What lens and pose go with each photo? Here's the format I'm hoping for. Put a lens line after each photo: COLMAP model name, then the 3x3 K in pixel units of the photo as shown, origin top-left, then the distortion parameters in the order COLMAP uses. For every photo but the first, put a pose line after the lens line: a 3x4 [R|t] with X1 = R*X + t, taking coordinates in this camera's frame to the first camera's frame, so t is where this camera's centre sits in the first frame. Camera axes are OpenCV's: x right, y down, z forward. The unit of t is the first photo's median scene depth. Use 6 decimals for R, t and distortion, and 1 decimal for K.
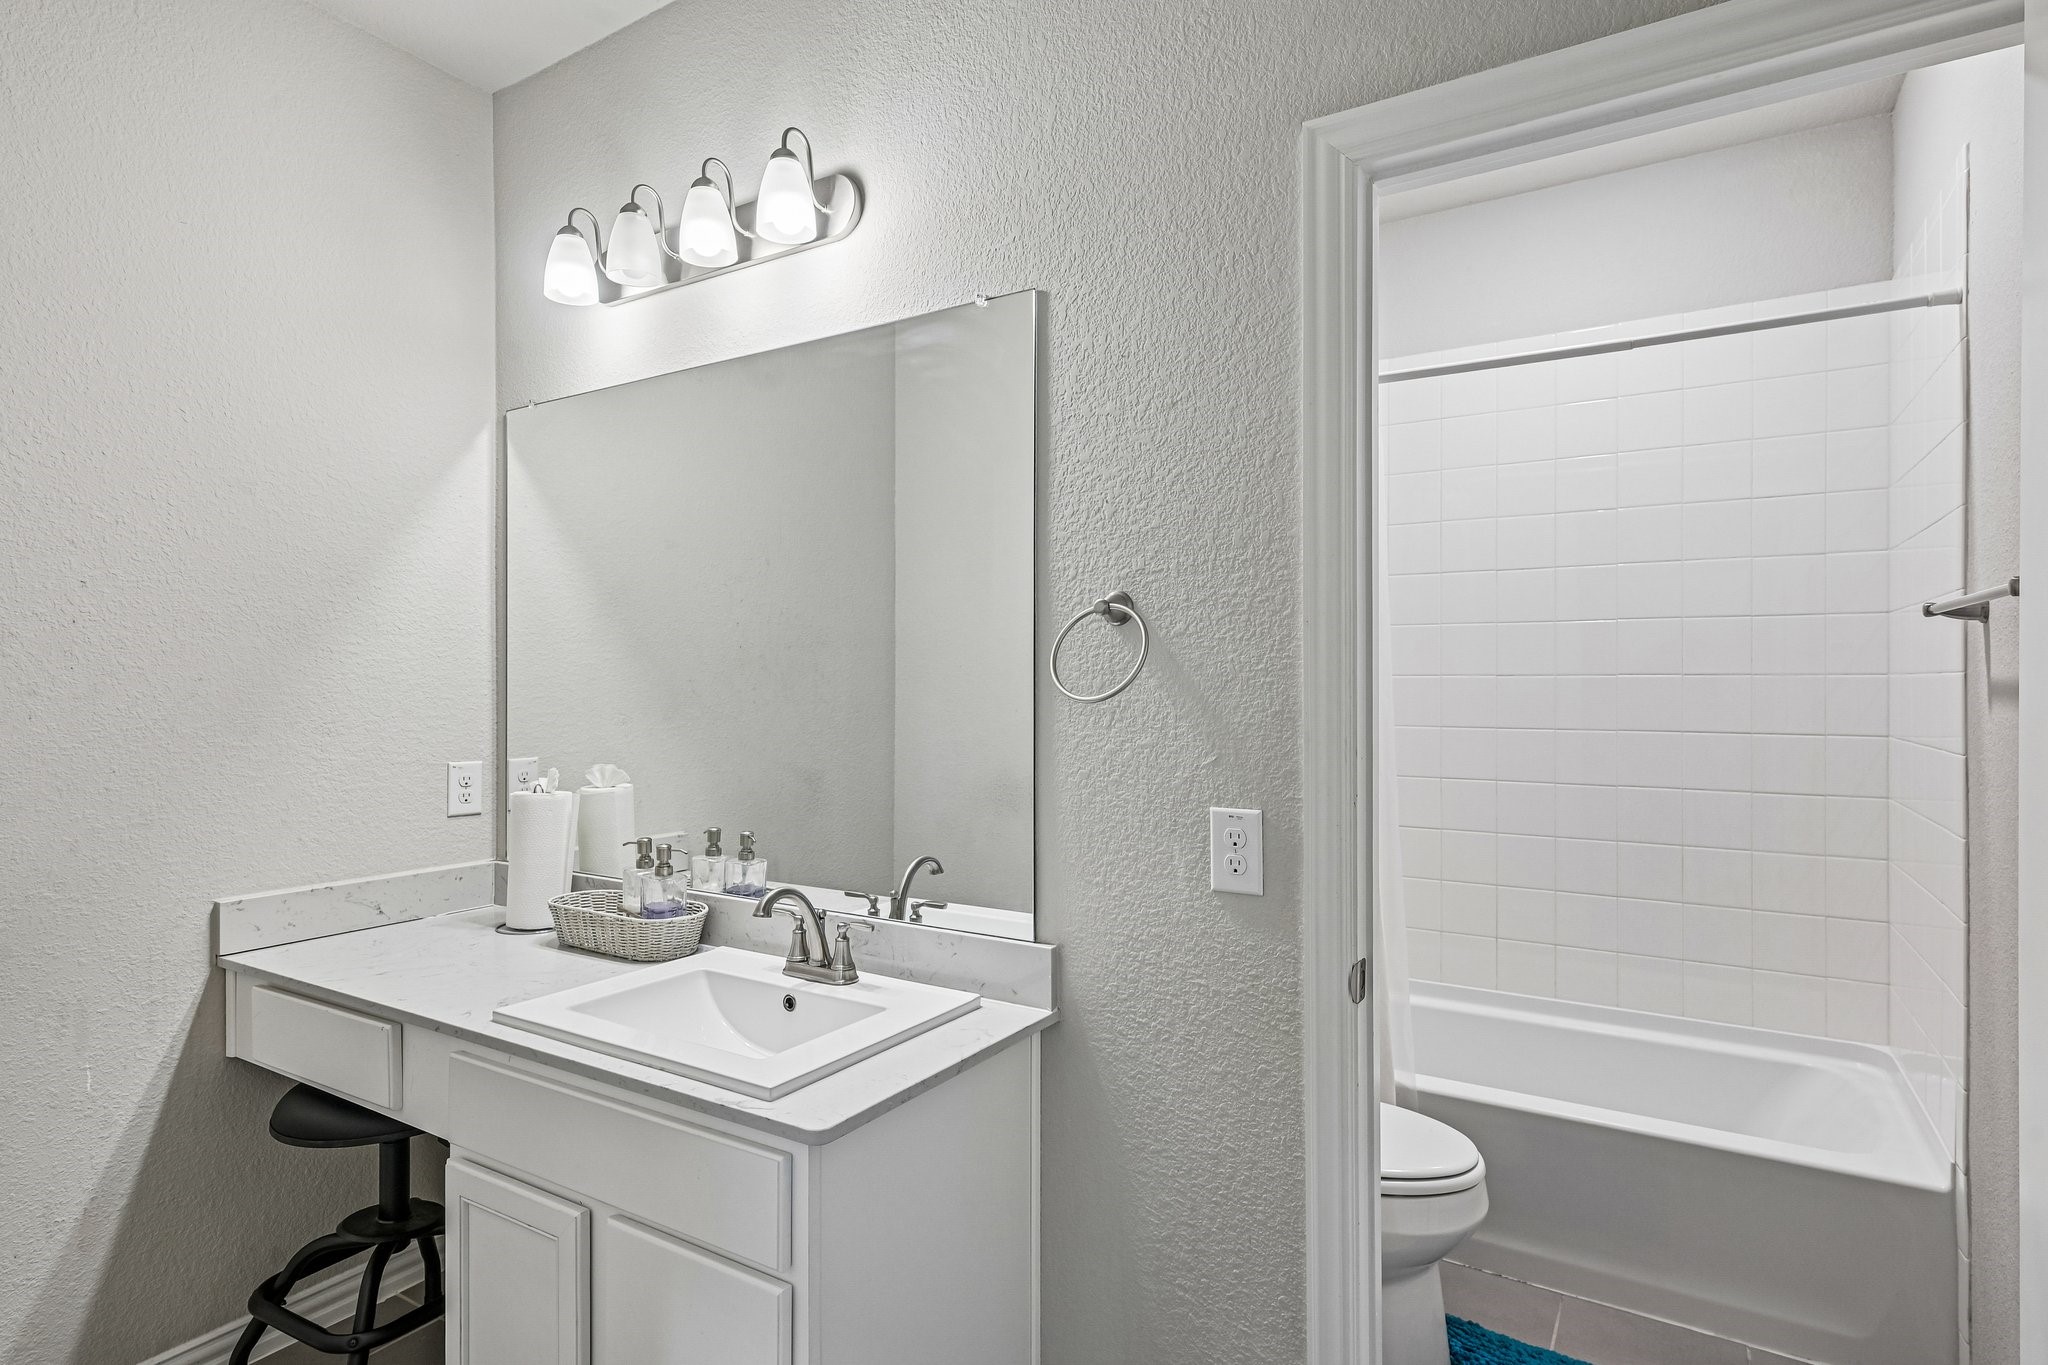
lens RADIAL K [[983.6, 0, 1035.0], [0, 983.6, 697.5], [0, 0, 1]] dist [-0.016261, 0.000037]
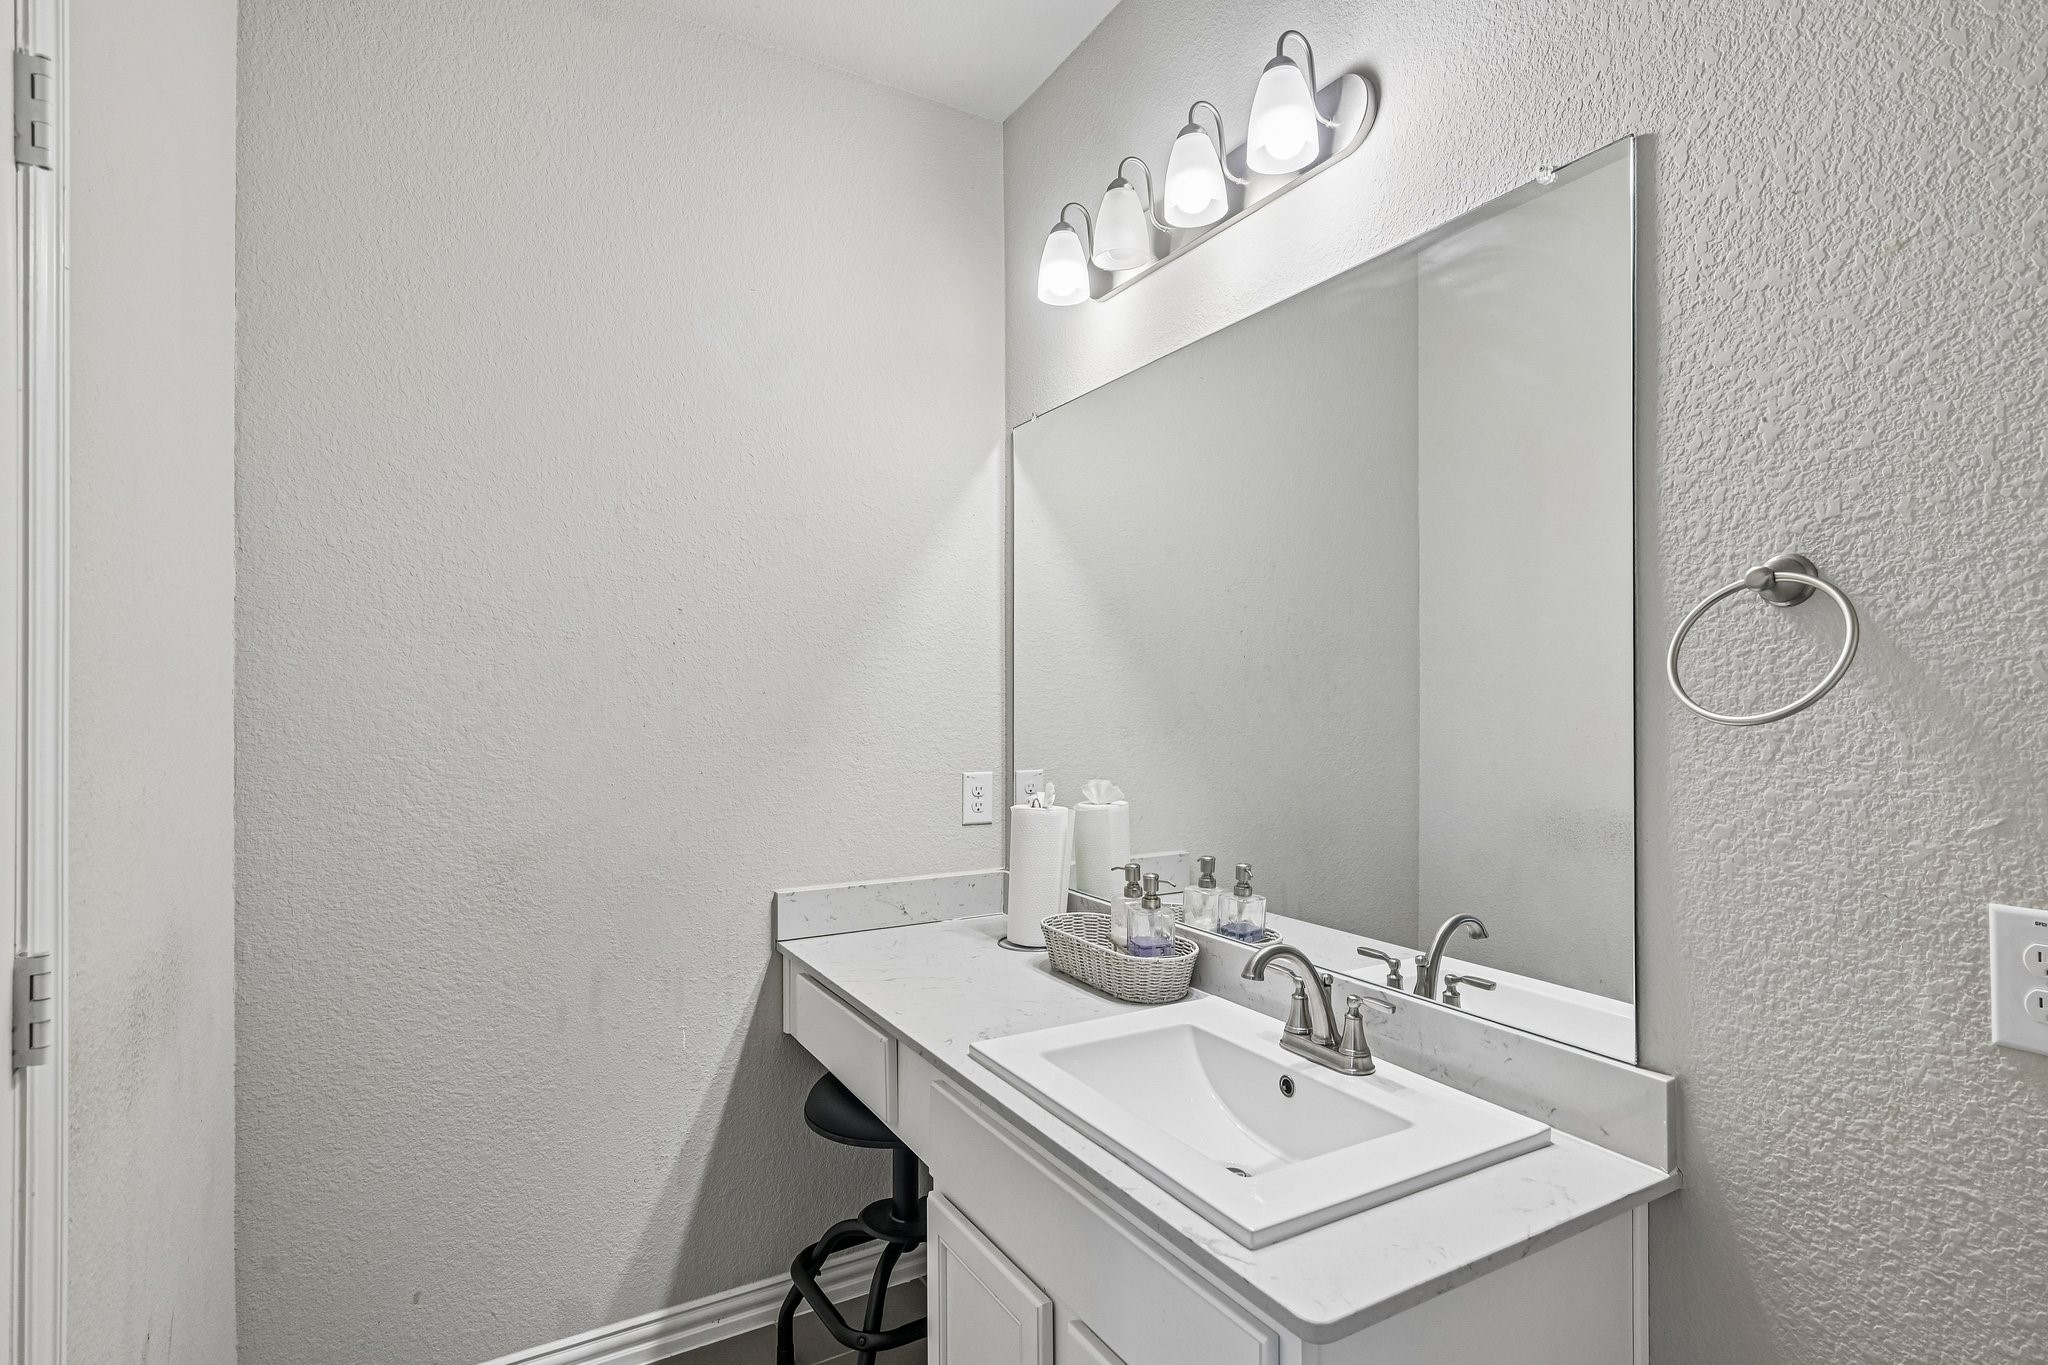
lens RADIAL K [[989.0, 0, 1044.7], [0, 989.0, 683.7], [0, 0, 1]] dist [0.012968, 0.001697]
pose [[0.876701, -0.007122, -0.480983, -0.025613], [-0.005312, 0.999686, -0.024484, -0.002937], [0.481006, 0.024020, 0.876388, 0.160398]]
